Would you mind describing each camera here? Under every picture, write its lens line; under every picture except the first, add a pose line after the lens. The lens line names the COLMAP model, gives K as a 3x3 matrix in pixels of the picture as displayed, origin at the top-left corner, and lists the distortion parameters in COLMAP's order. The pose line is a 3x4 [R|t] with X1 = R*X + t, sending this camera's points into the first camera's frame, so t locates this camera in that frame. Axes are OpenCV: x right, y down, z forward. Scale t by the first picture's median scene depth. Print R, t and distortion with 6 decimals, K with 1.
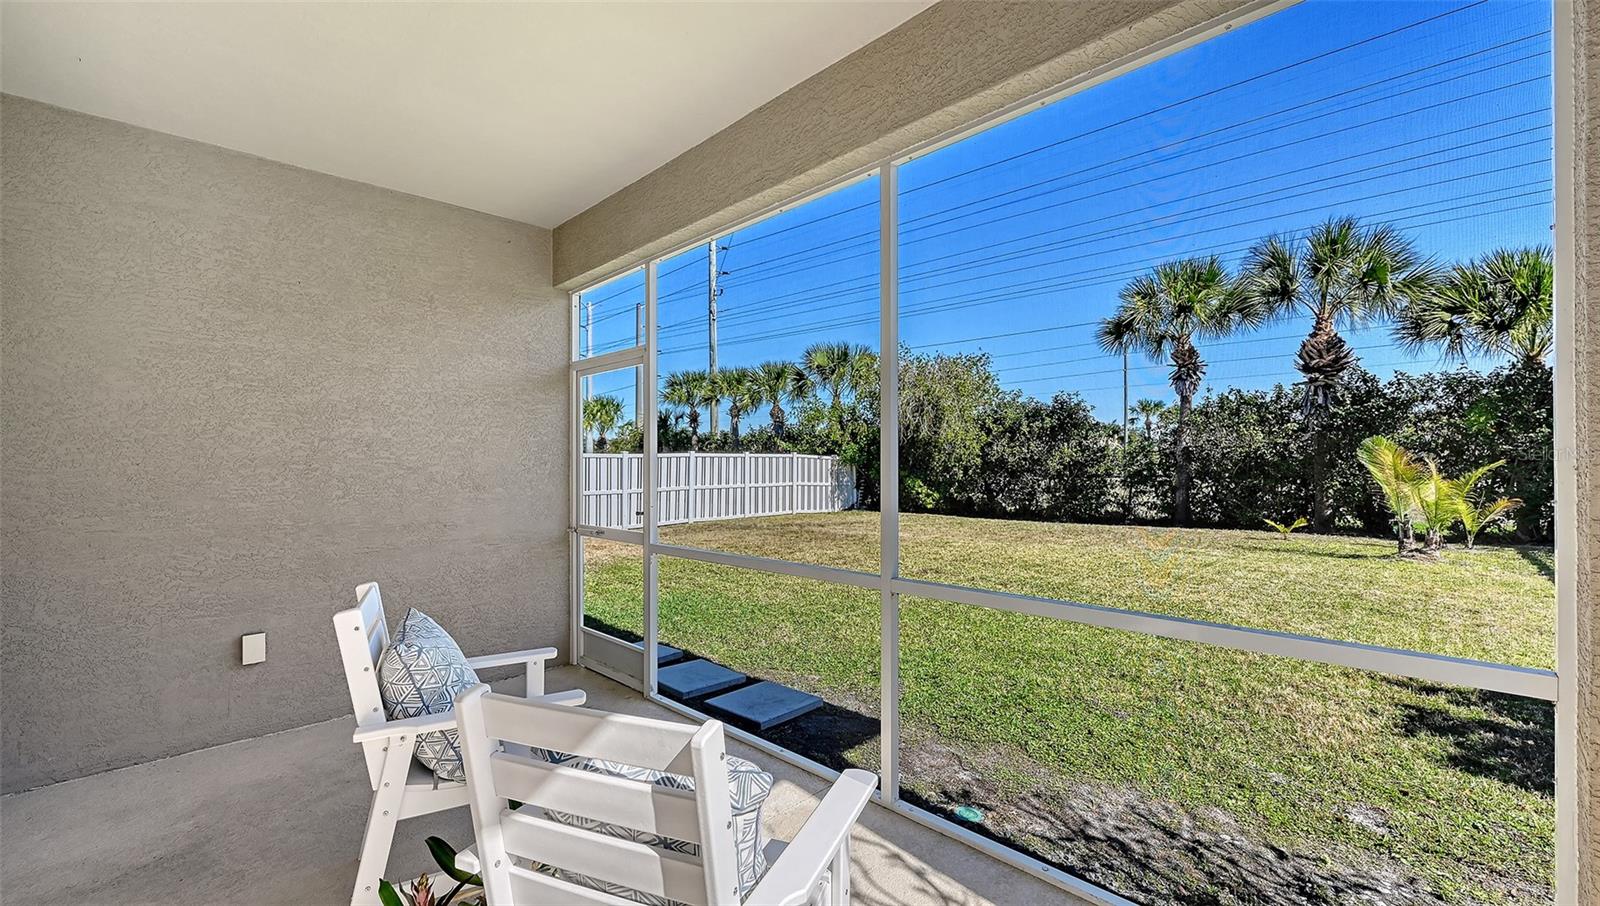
lens RADIAL K [[648.0, 0, 820.7], [0, 648.0, 468.0], [0, 0, 1]] dist [0.001500, 0.000155]
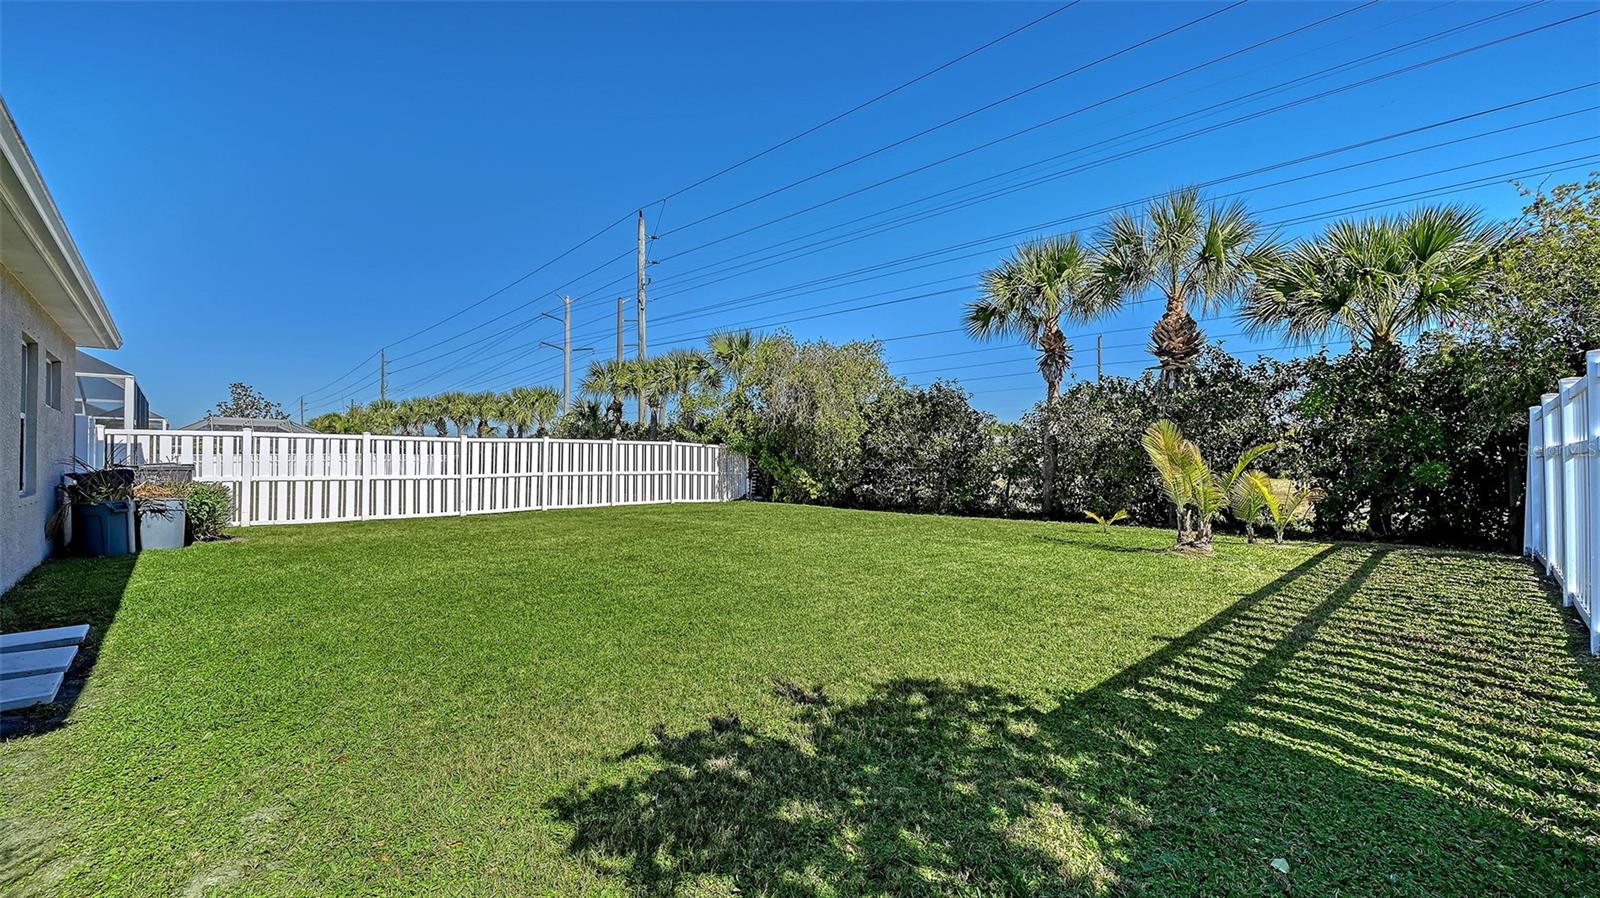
lens RADIAL K [[646.1, 0, 789.1], [0, 646.1, 452.4], [0, 0, 1]] dist [-0.000164, 0.000017]
pose [[0.999439, 0.010390, -0.031851, 0.174272], [-0.010922, 0.999802, -0.016605, 0.009505], [0.031672, 0.016943, 0.999355, 0.037683]]
